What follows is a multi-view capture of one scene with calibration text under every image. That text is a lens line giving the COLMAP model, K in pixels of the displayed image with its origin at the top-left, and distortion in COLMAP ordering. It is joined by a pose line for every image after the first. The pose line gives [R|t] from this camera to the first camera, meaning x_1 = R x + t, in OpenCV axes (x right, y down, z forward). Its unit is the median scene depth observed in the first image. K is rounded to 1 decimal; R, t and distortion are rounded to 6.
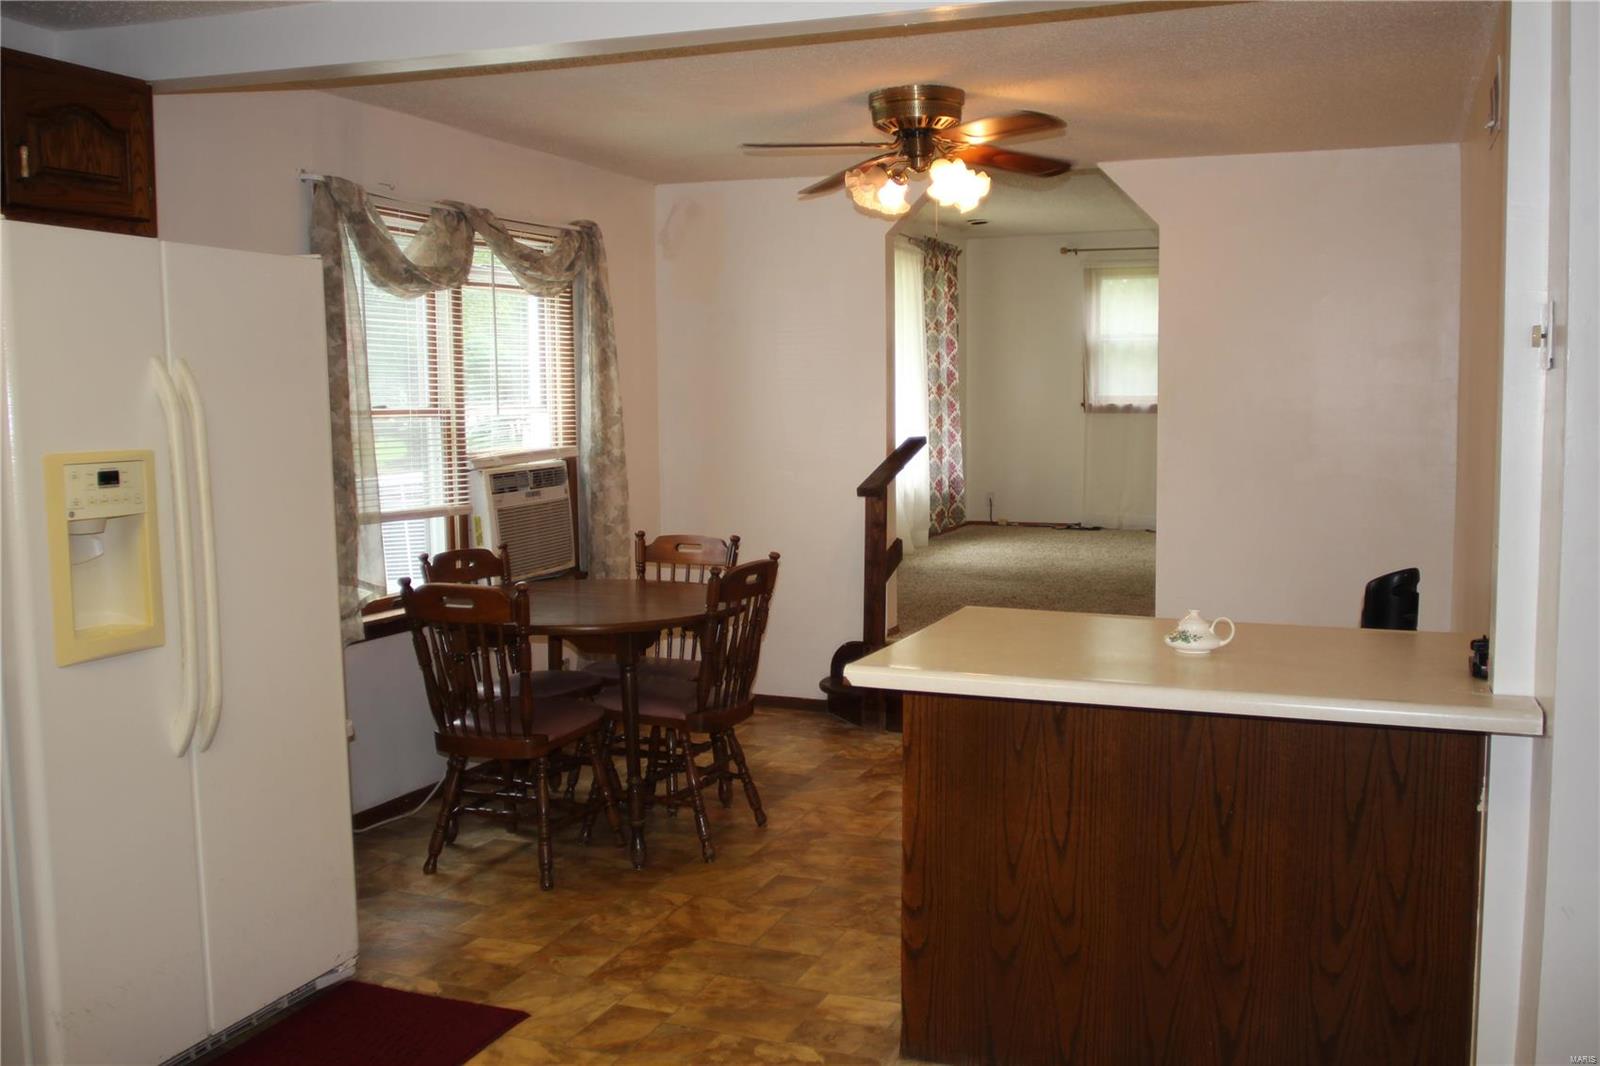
lens RADIAL K [[1472.0, 0, 818.5], [0, 1472.0, 524.4], [0, 0, 1]] dist [-0.071976, 0.046085]
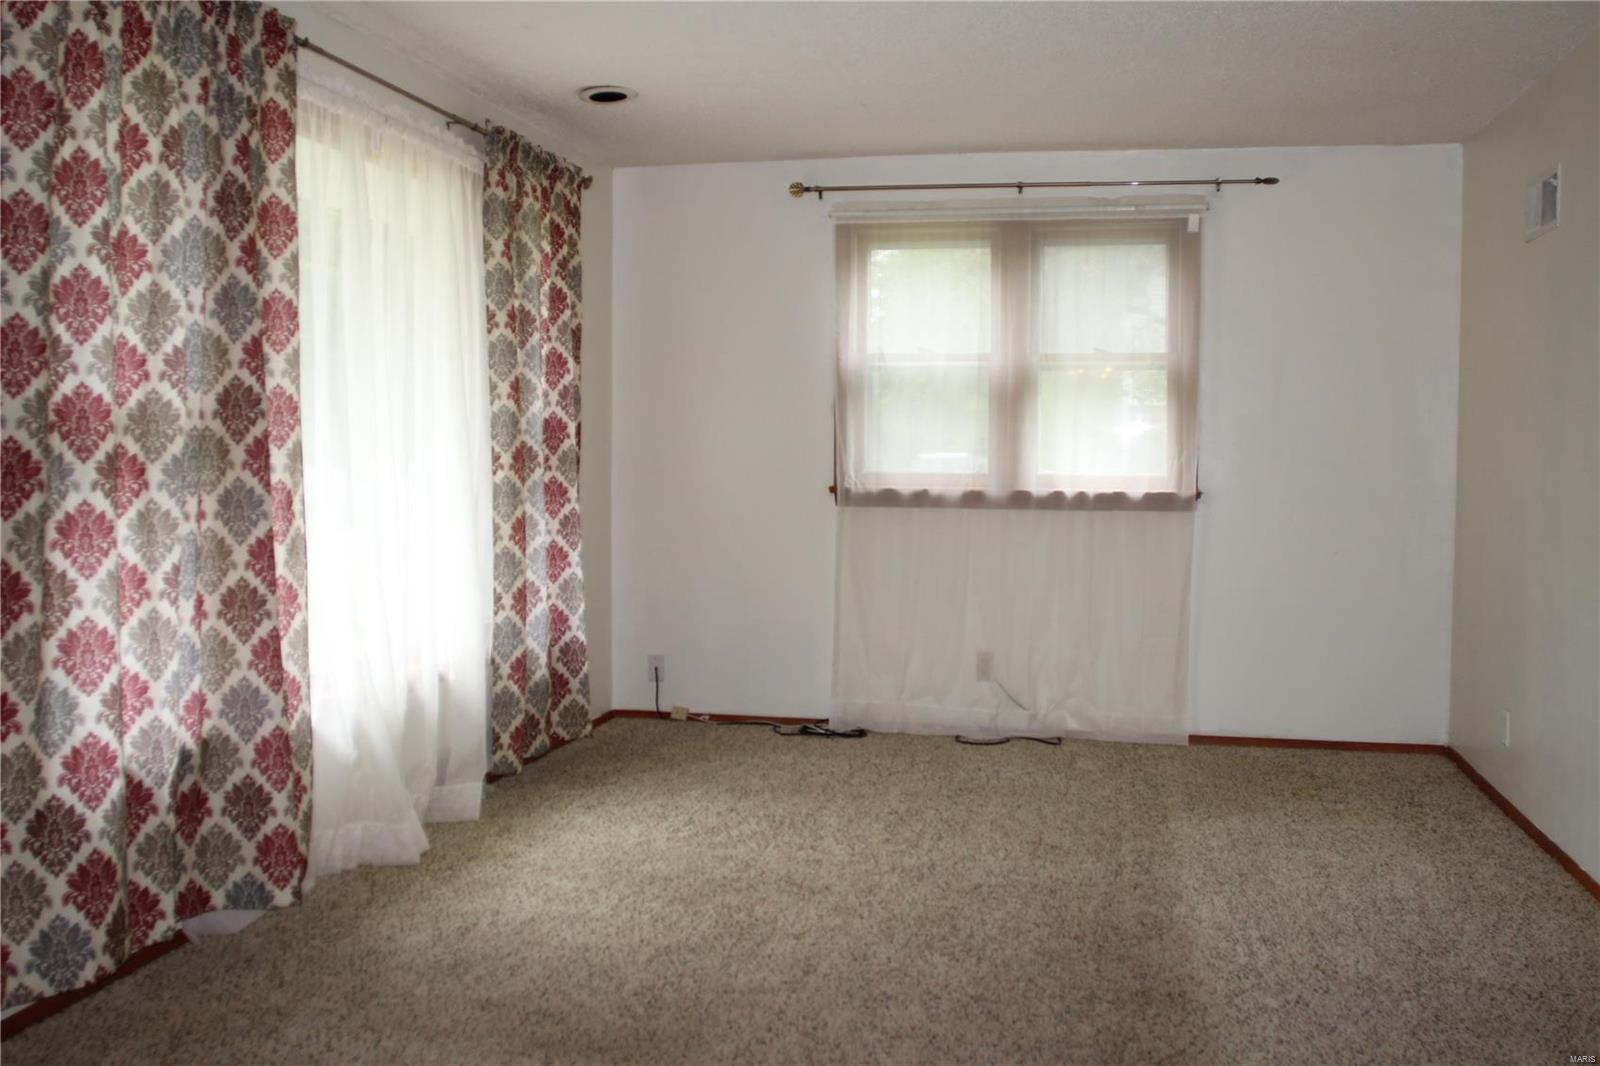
lens RADIAL K [[1472.0, 0, 818.5], [0, 1472.0, 524.4], [0, 0, 1]] dist [-0.071976, 0.046085]
pose [[0.987217, 0.006124, 0.159262, 0.098166], [0.000010, 0.999259, -0.038487, -0.052241], [-0.159380, 0.037996, 0.986486, 0.519858]]
